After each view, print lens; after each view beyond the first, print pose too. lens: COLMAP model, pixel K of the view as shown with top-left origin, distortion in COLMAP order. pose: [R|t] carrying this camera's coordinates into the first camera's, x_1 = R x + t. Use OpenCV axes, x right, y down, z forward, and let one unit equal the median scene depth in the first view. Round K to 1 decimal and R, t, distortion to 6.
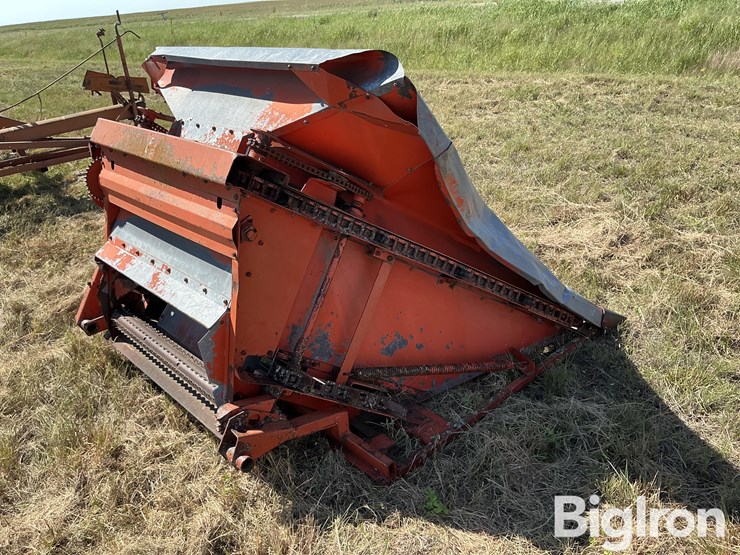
lens RADIAL K [[619.2, 0, 369.0], [0, 619.2, 275.7], [0, 0, 1]] dist [0.124753, -0.268076]
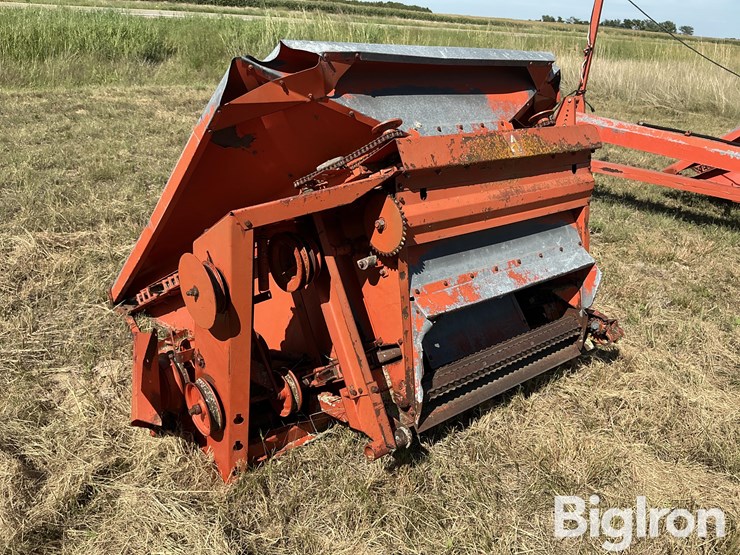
lens RADIAL K [[619.2, 0, 369.0], [0, 619.2, 275.7], [0, 0, 1]] dist [0.124753, -0.268076]
pose [[0.024382, -0.319237, 0.947361, -1.504193], [0.330685, 0.896872, 0.293713, -0.428202], [-0.943426, 0.306117, 0.127435, 1.275077]]
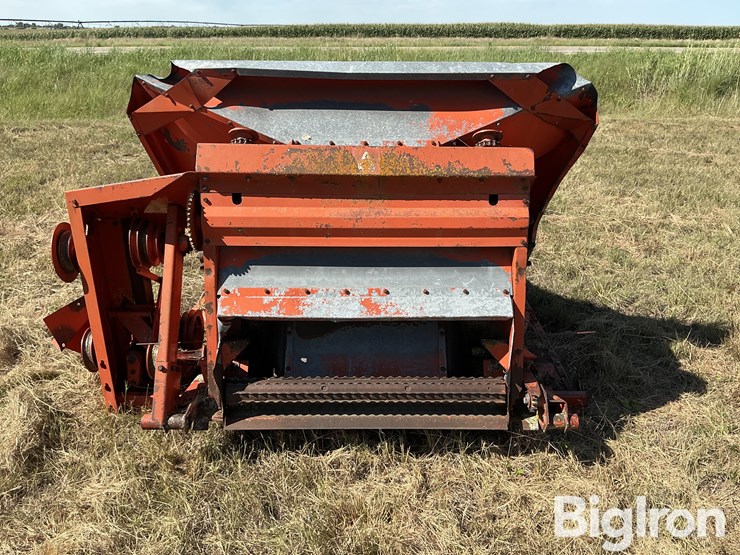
lens RADIAL K [[619.2, 0, 369.0], [0, 619.2, 275.7], [0, 0, 1]] dist [0.124753, -0.268076]
pose [[0.657672, -0.204068, 0.725137, -1.156166], [0.256297, 0.965797, 0.039343, -0.086365], [-0.708363, 0.159975, 0.687480, 0.431460]]
